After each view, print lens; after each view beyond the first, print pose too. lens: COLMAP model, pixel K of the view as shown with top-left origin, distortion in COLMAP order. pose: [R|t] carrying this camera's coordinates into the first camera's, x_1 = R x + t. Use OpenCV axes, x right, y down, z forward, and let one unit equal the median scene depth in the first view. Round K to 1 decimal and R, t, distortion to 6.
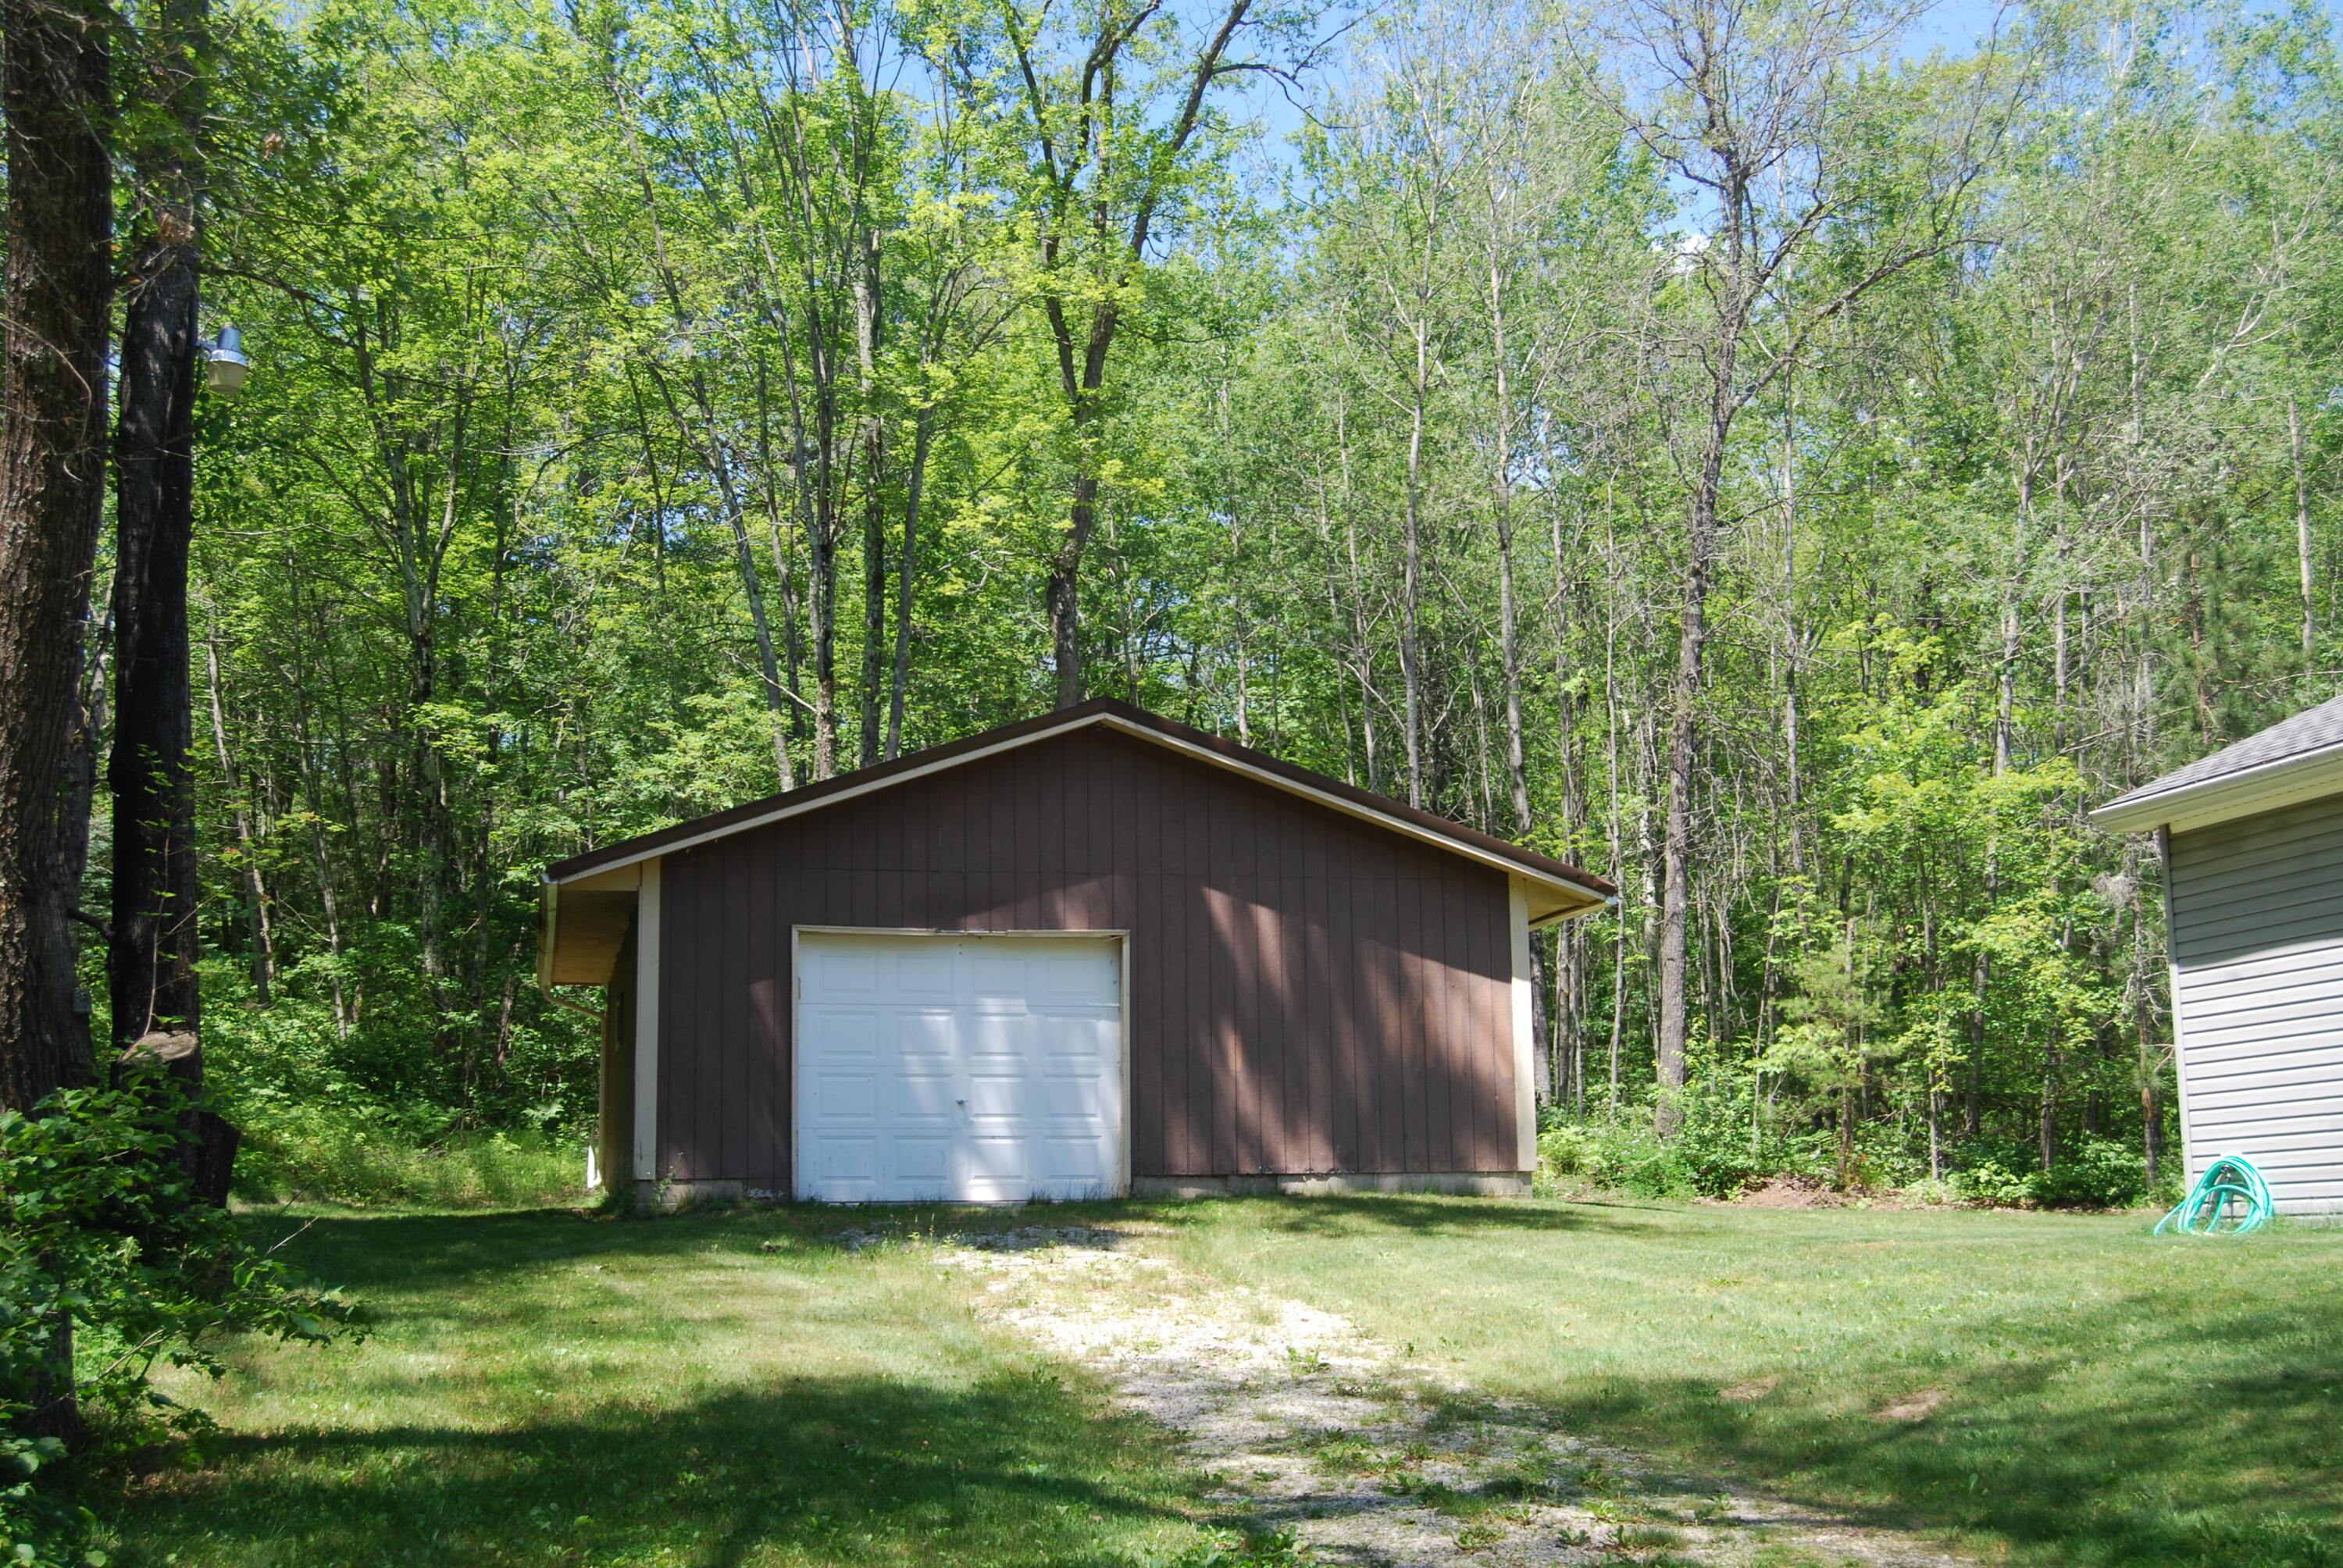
lens RADIAL K [[2733.5, 0, 1171.5], [0, 2733.5, 784.0], [0, 0, 1]] dist [-0.022801, -0.023657]
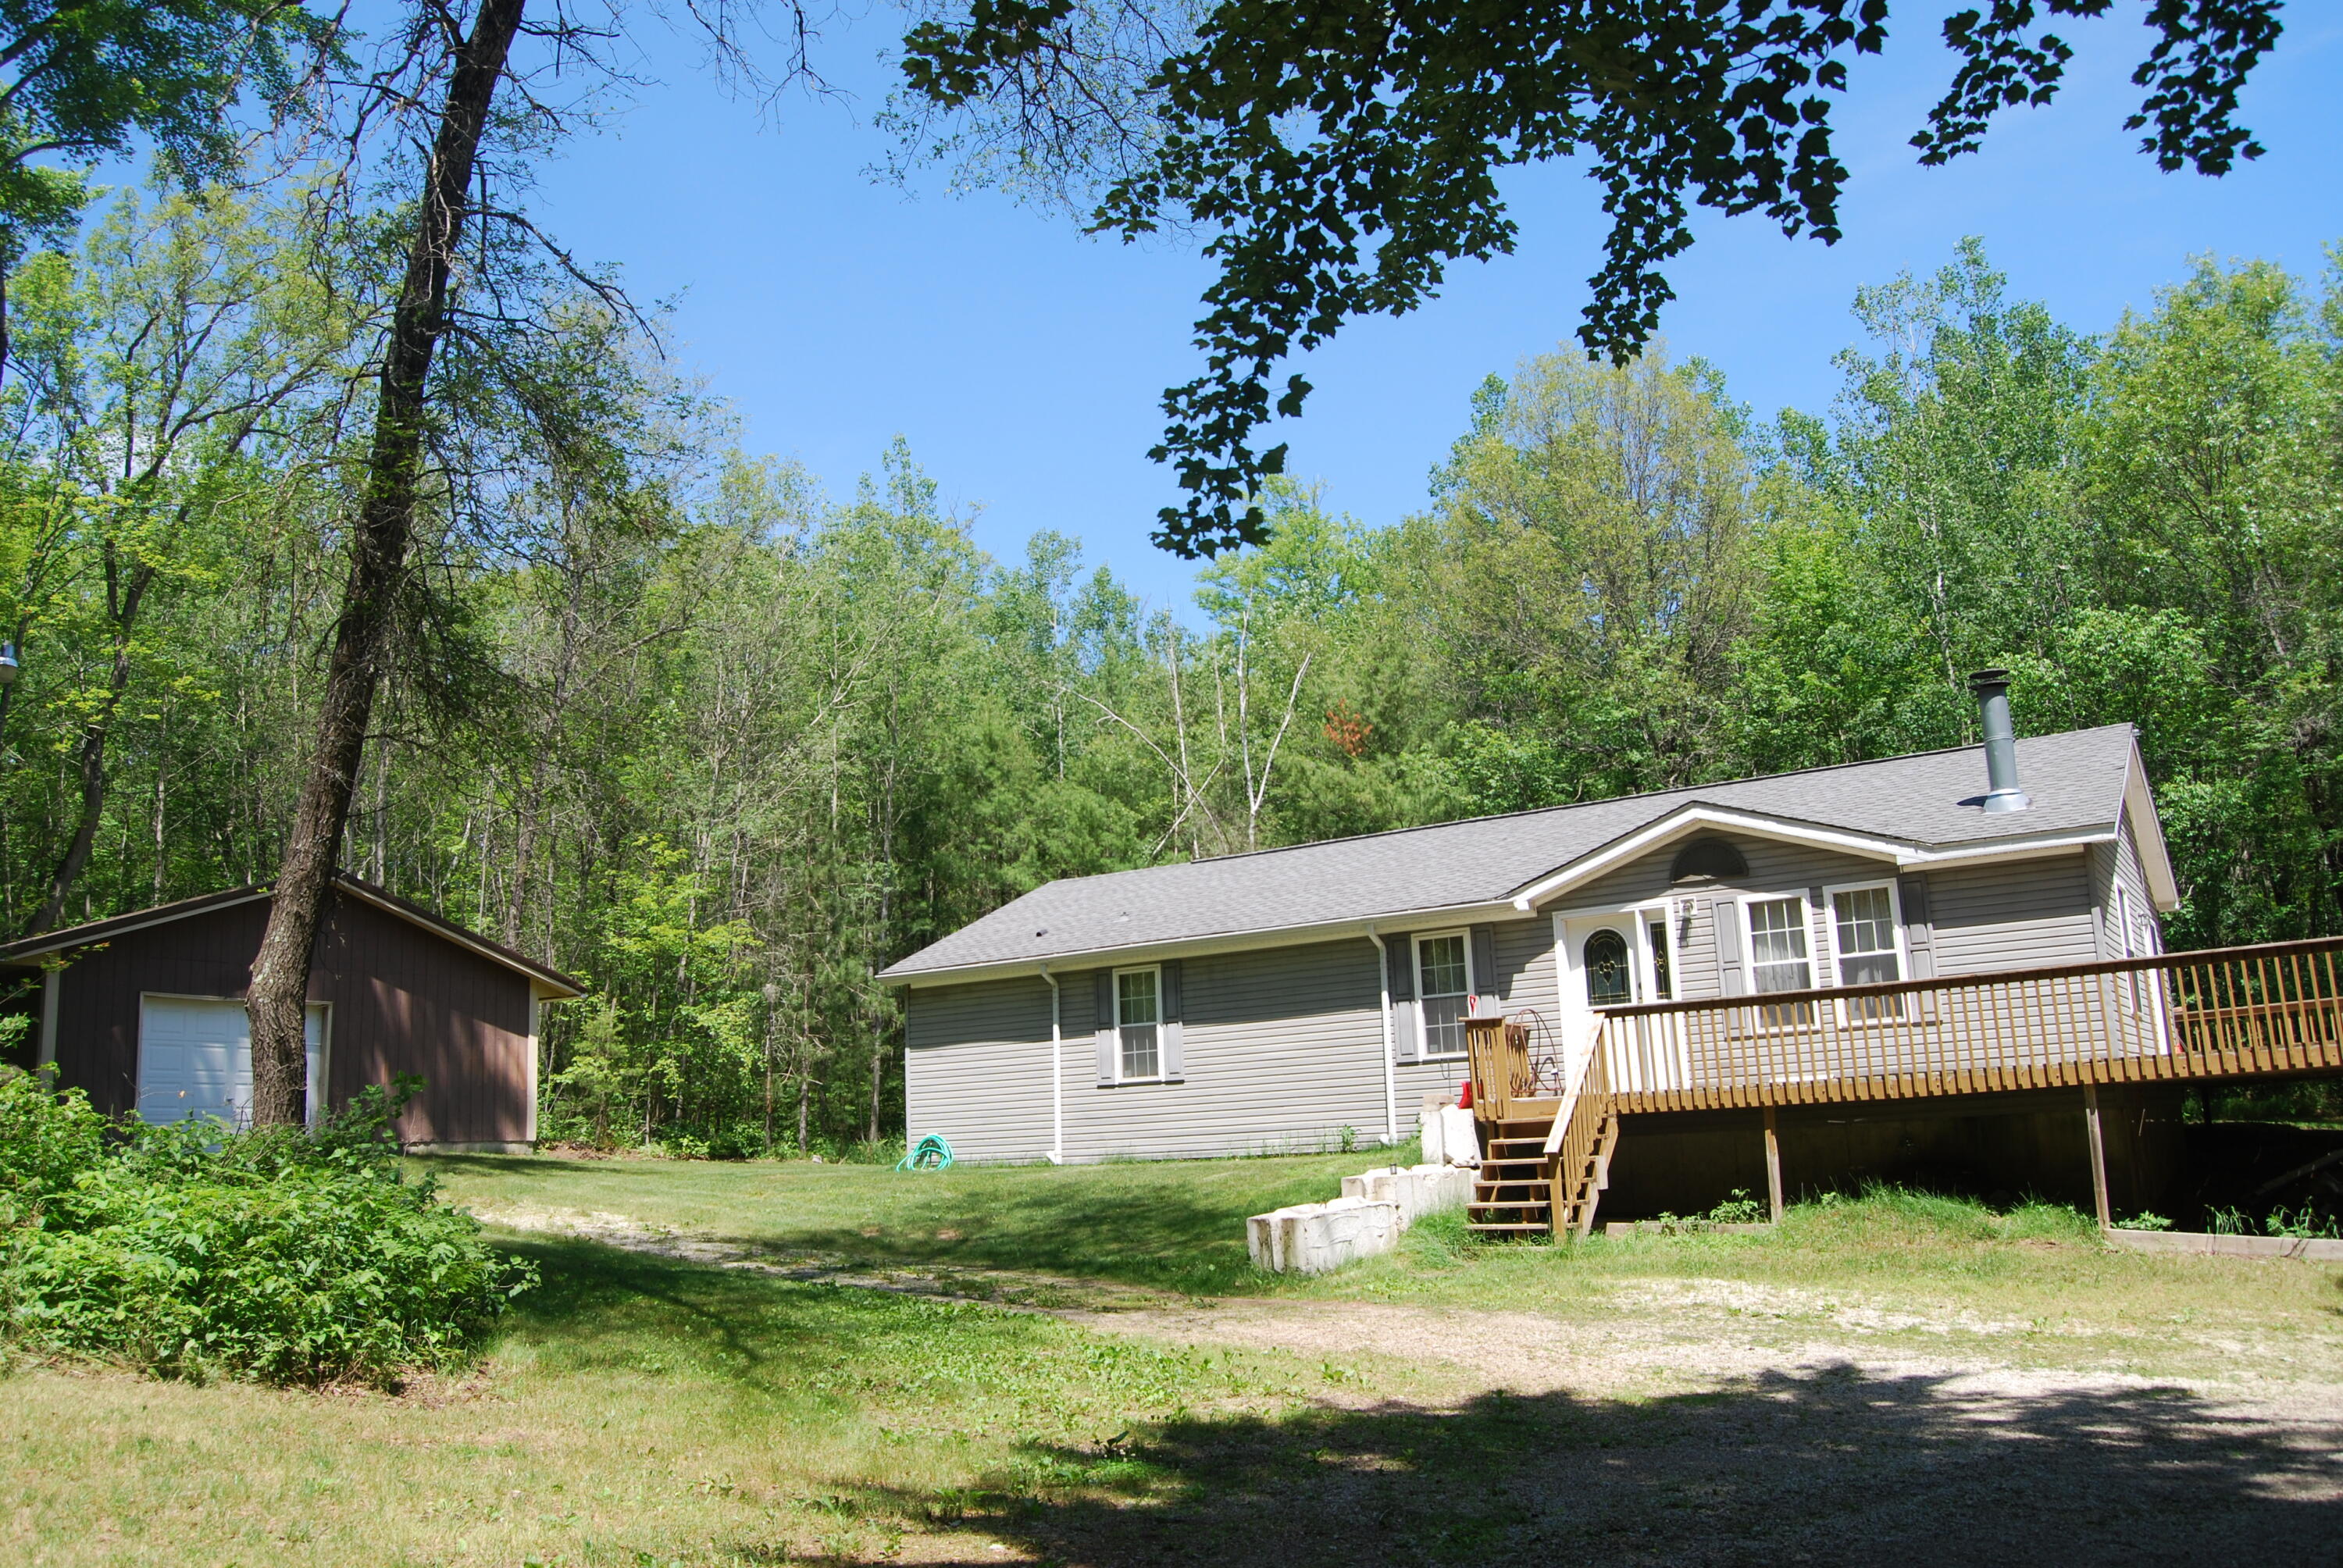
lens RADIAL K [[1846.8, 0, 1174.9], [0, 1846.8, 787.2], [0, 0, 1]] dist [-0.094284, 0.038683]
pose [[0.770689, 0.112085, 0.627276, -0.250007], [-0.082114, 0.993670, -0.076667, -0.027871], [-0.631898, 0.007578, 0.775014, -0.173745]]
